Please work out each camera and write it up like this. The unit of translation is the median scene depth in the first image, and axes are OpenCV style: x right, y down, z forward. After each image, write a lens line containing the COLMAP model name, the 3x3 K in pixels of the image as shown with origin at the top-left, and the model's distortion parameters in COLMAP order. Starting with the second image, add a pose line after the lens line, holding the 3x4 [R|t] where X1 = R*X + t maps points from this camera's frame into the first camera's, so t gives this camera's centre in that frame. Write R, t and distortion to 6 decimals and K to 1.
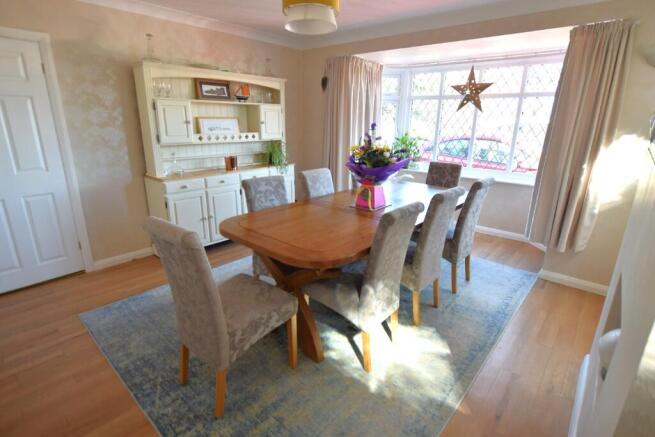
lens RADIAL K [[326.5, 0, 329.5], [0, 326.5, 218.6], [0, 0, 1]] dist [0.000613, 0.000136]
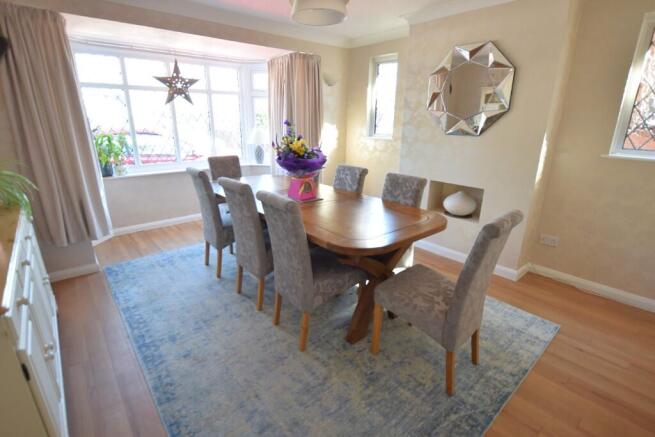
lens RADIAL K [[318.0, 0, 328.9], [0, 318.0, 214.8], [0, 0, 1]] dist [-0.000497, 0.000004]
pose [[0.138364, -0.311255, 0.940200, -0.539374], [0.286011, 0.921441, 0.262954, -0.148755], [-0.948184, 0.232524, 0.216517, 0.449415]]
